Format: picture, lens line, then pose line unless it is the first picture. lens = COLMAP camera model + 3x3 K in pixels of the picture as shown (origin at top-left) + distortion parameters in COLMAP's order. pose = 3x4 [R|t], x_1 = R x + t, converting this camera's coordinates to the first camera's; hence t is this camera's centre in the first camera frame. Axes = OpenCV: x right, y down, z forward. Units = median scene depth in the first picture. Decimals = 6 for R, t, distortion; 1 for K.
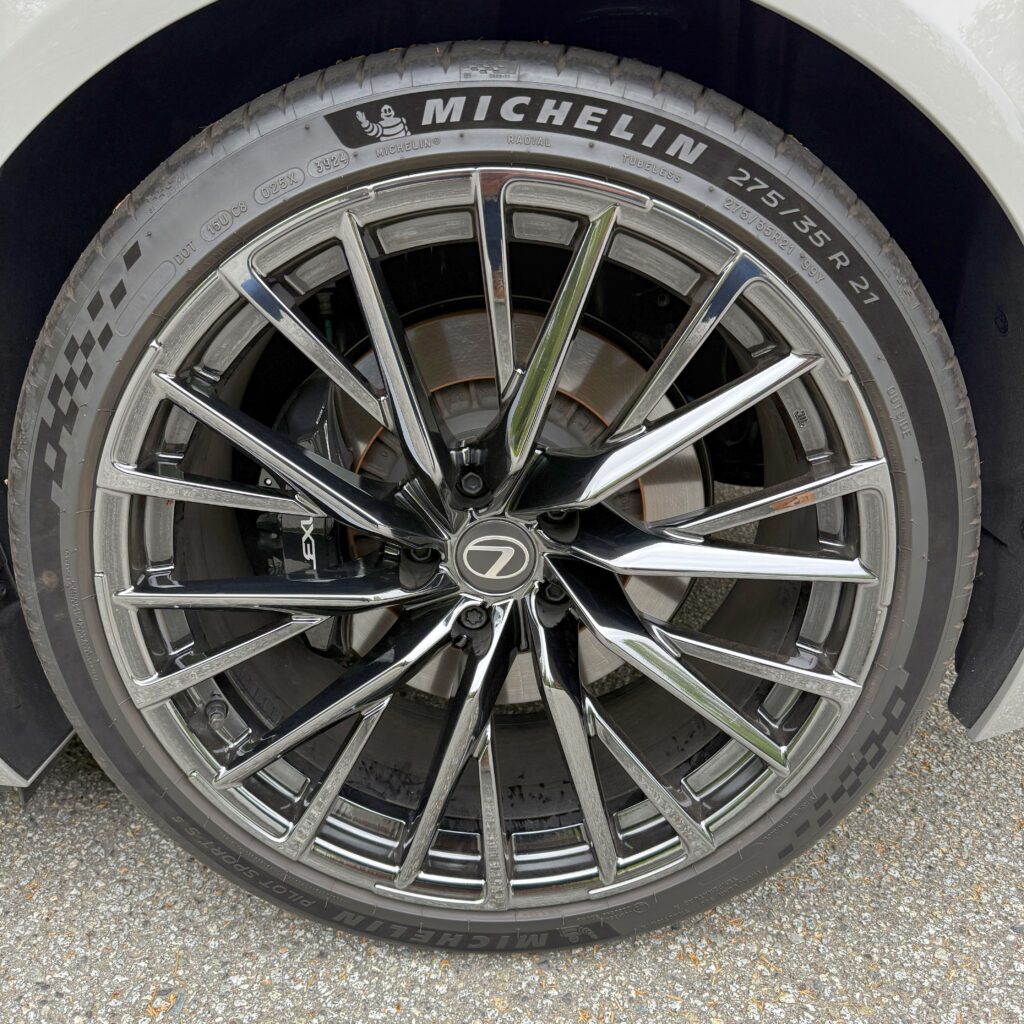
lens RADIAL K [[978.5, 0, 512.0], [0, 978.5, 512.0], [0, 0, 1]] dist [0.031003, -0.011641]
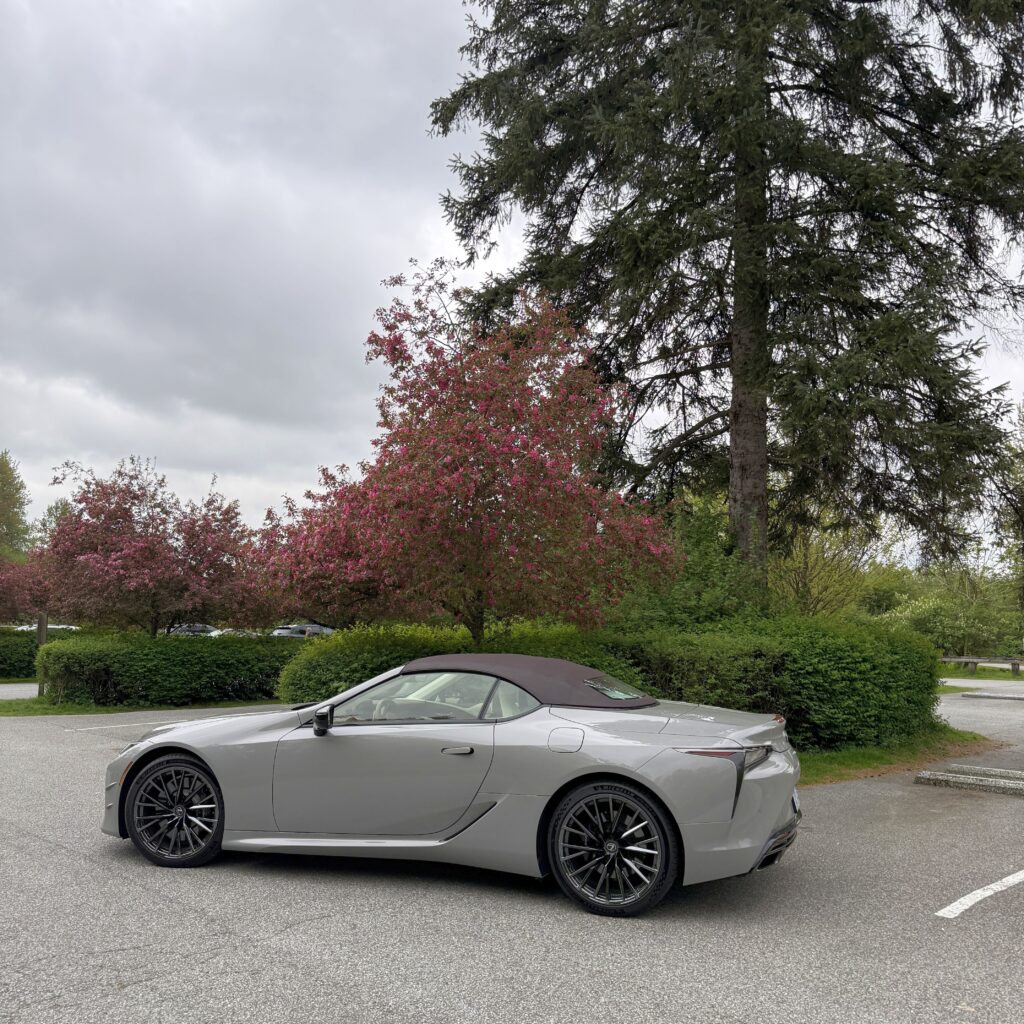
lens RADIAL K [[948.8, 0, 510.2], [0, 948.8, 517.2], [0, 0, 1]] dist [0.184395, -0.371704]
pose [[0.945029, 0.007635, -0.326898, 1.774832], [-0.160349, 0.882089, -0.442952, 1.313331], [0.284971, 0.471020, 0.834824, -7.029768]]
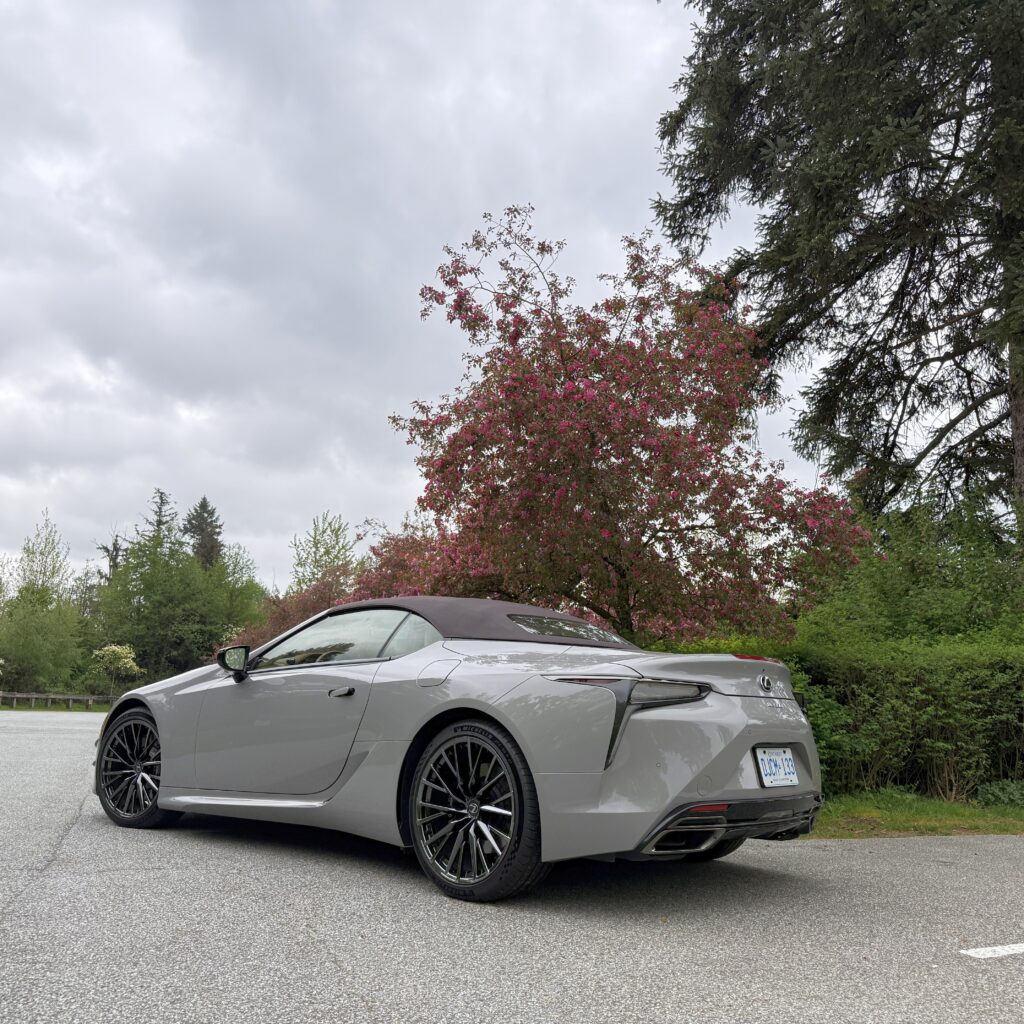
lens RADIAL K [[944.9, 0, 512.0], [0, 944.9, 512.0], [0, 0, 1]] dist [0.172243, -0.336422]
pose [[0.744805, -0.078472, -0.662652, 4.268503], [-0.294762, 0.852229, -0.432228, 0.989909], [0.598649, 0.517251, 0.611614, -3.333357]]
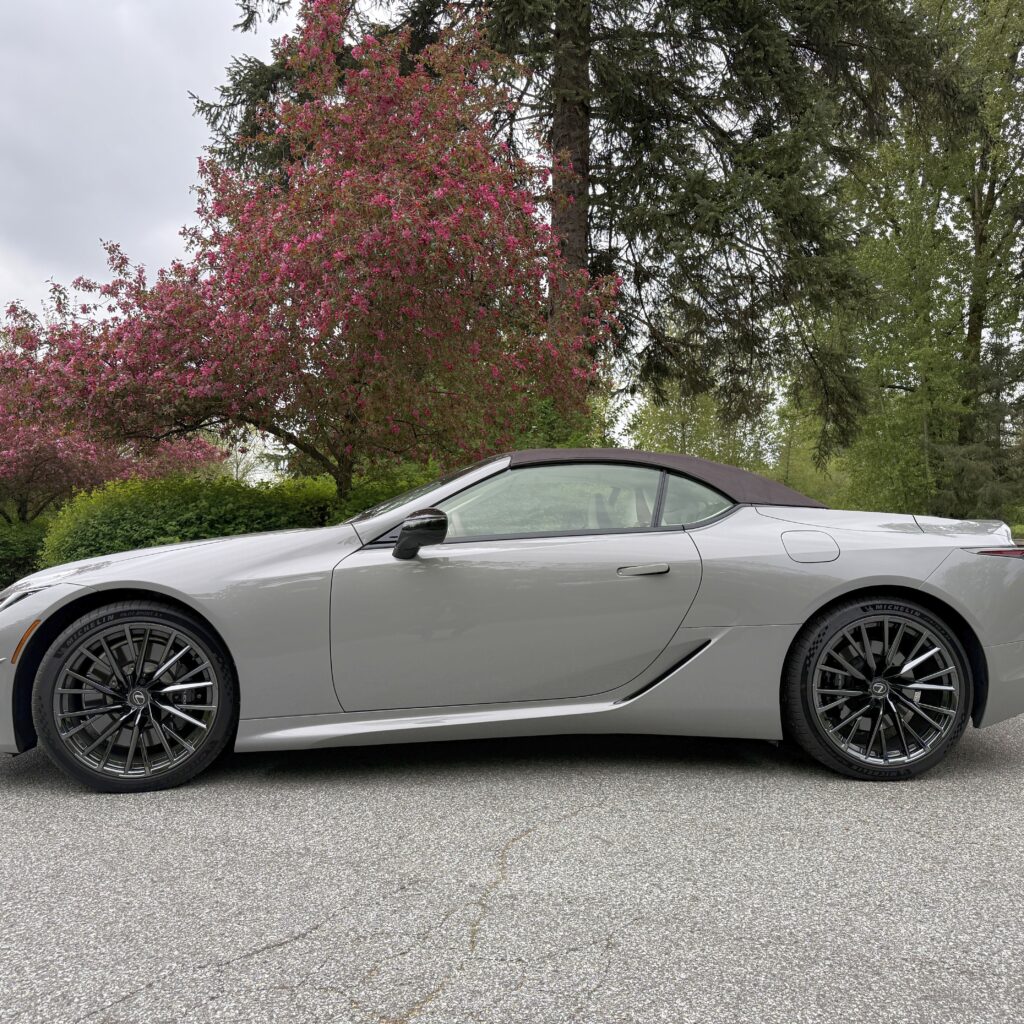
lens RADIAL K [[949.0, 0, 515.3], [0, 949.0, 511.2], [0, 0, 1]] dist [0.200460, -0.434539]
pose [[0.998183, 0.030582, 0.051909, -2.471721], [-0.007897, 0.920577, -0.390482, 1.330164], [-0.059728, 0.389363, 0.919146, -4.350120]]
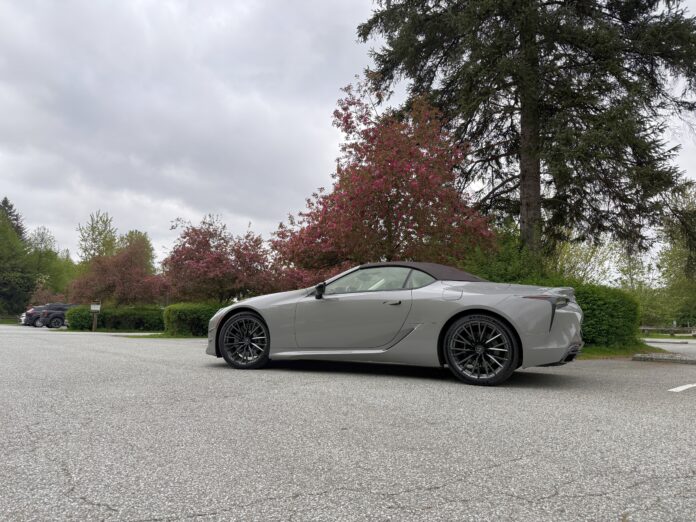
lens RADIAL K [[483.7, 0, 347.8], [0, 483.7, 258.5], [0, 0, 1]] dist [0.156454, -0.248496]
pose [[0.912227, -0.005528, -0.409648, 1.203937], [-0.191604, 0.878057, -0.438524, 2.473747], [0.362119, 0.478524, 0.799928, -6.158241]]
